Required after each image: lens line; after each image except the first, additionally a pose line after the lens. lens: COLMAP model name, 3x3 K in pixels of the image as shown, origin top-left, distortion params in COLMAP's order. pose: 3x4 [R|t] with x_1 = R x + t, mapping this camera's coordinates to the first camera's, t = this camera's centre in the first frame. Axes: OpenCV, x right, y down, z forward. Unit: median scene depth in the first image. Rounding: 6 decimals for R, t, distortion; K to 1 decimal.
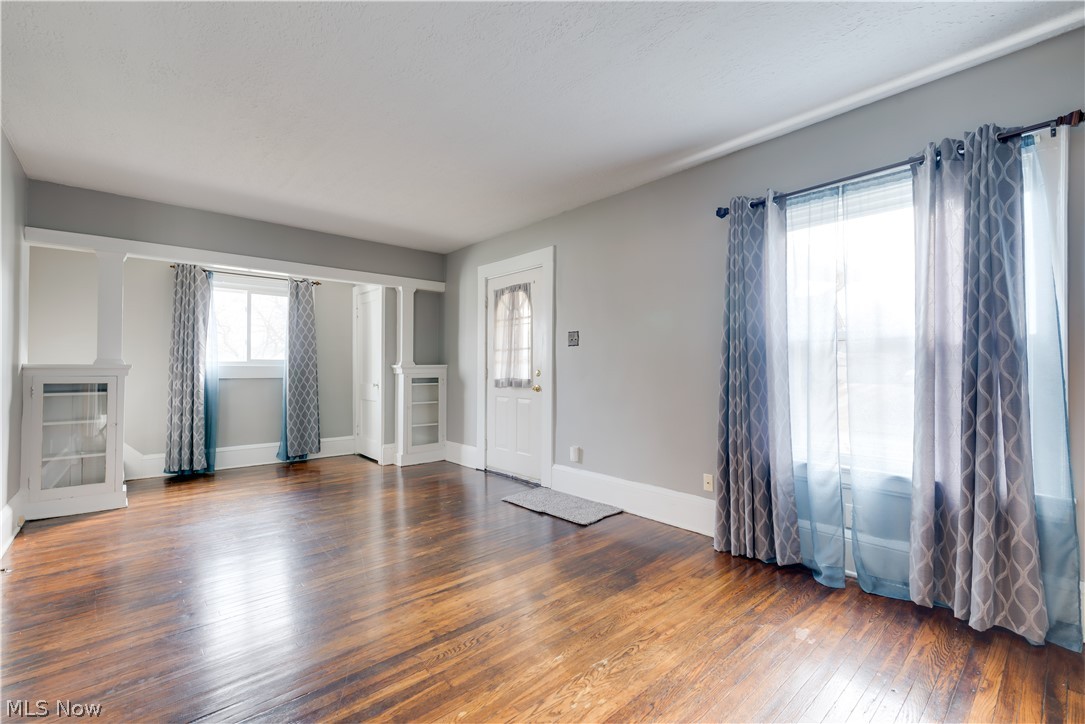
lens RADIAL K [[468.6, 0, 543.3], [0, 468.6, 358.0], [0, 0, 1]] dist [0.001063, -0.000058]
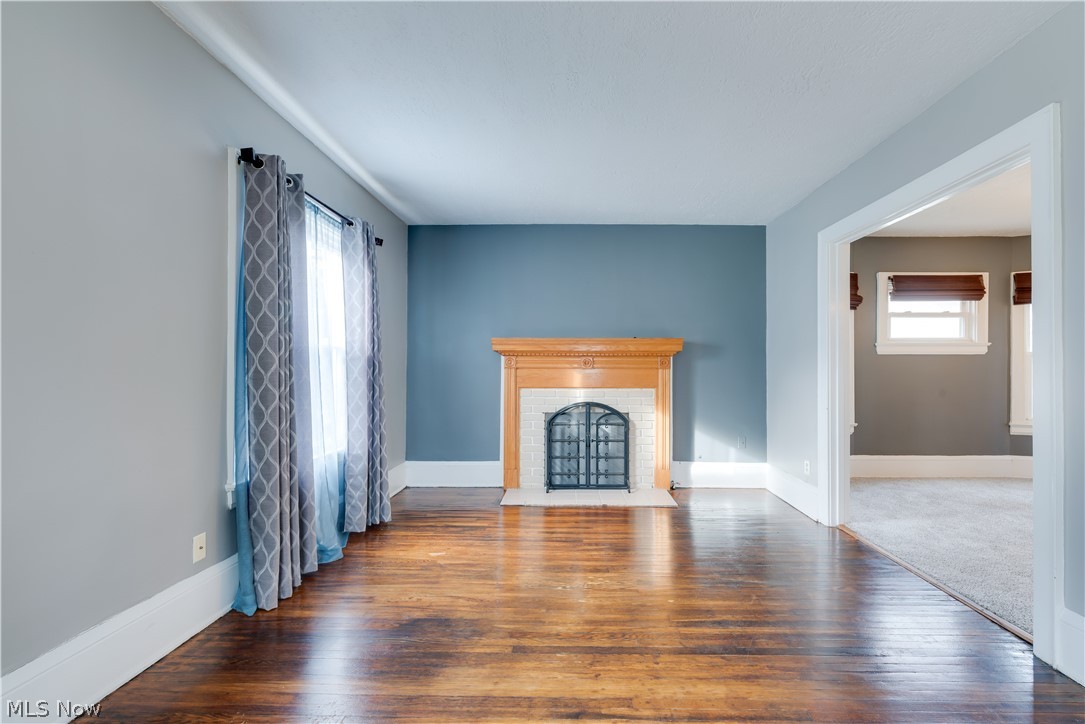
lens RADIAL K [[472.7, 0, 575.6], [0, 472.7, 370.6], [0, 0, 1]] dist [0.000317, -0.000089]
pose [[-0.750170, 0.001277, 0.661243, -0.304196], [-0.018494, 0.999566, -0.022911, 0.018978], [-0.660986, -0.029417, -0.749822, 0.758251]]
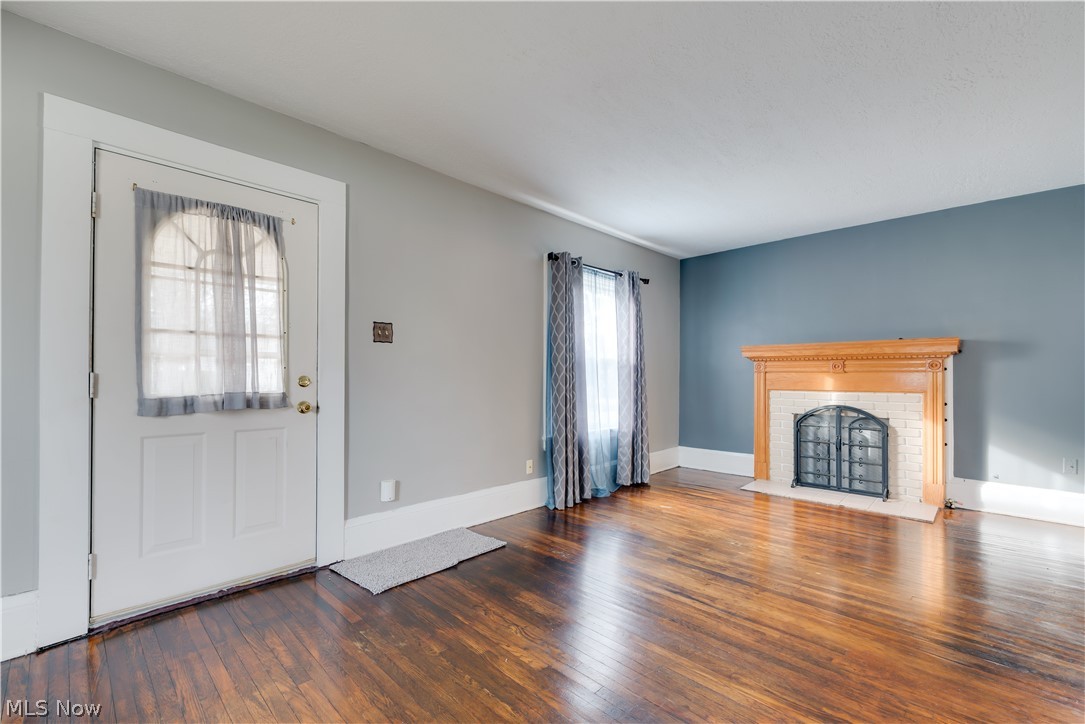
lens RADIAL K [[472.7, 0, 558.4], [0, 472.7, 369.2], [0, 0, 1]] dist [0.002908, 0.000208]
pose [[-0.096219, 0.012377, 0.995283, -0.591979], [-0.026710, 0.999530, -0.015012, 0.016353], [-0.995002, -0.028028, -0.095844, 0.691331]]
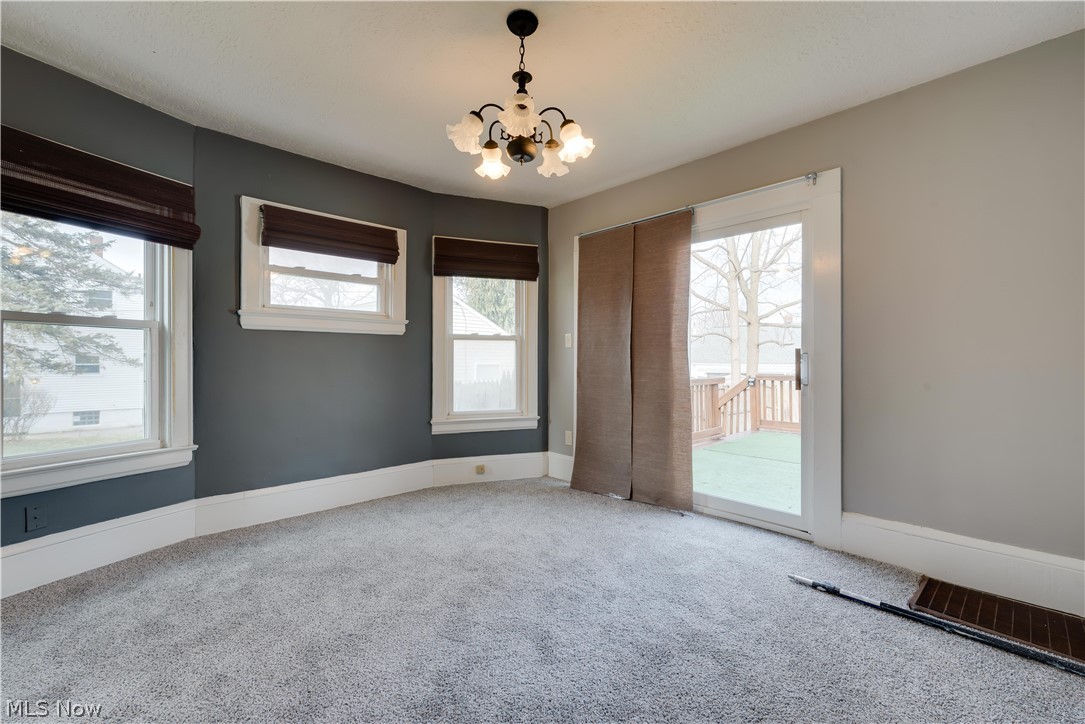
lens RADIAL K [[468.6, 0, 543.3], [0, 468.6, 358.0], [0, 0, 1]] dist [0.001063, -0.000058]
pose [[-0.999118, -0.004609, -0.041731, -0.499723], [-0.003391, 0.999568, -0.029208, 0.004547], [0.041847, -0.029041, -0.998702, 0.191378]]
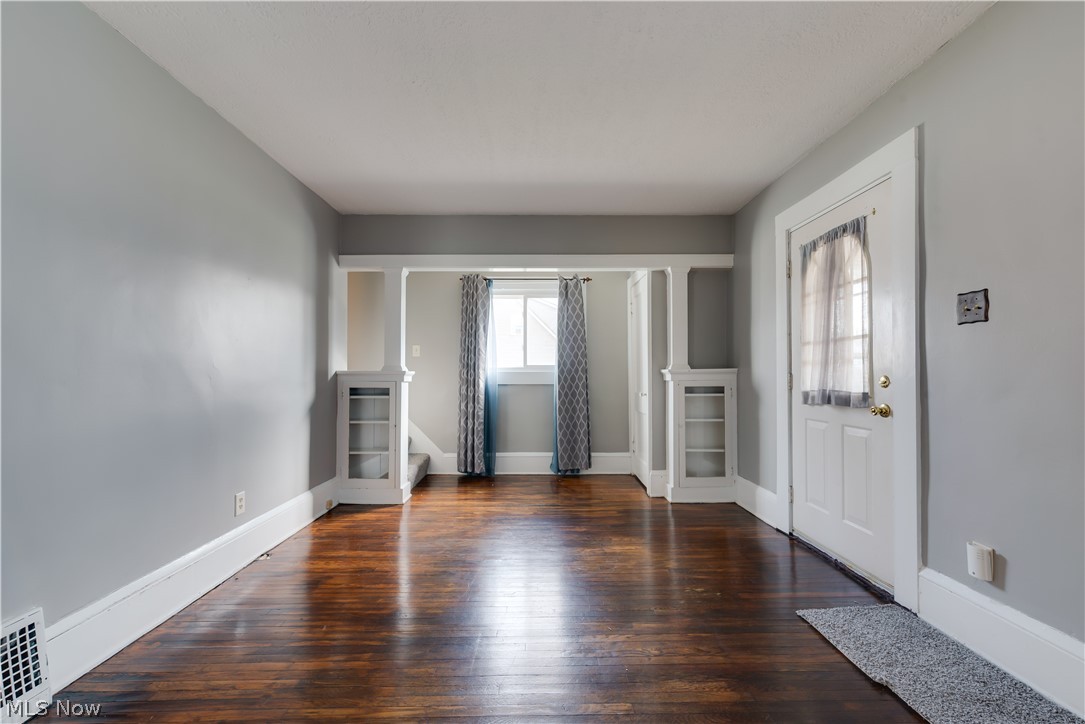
lens RADIAL K [[462.7, 0, 541.4], [0, 462.7, 365.7], [0, 0, 1]] dist [0.000882, 0.000025]
pose [[0.755809, -0.014572, -0.654630, 0.035510], [0.016793, 0.999855, -0.002868, 0.008789], [0.654577, -0.008826, 0.755944, 0.329568]]
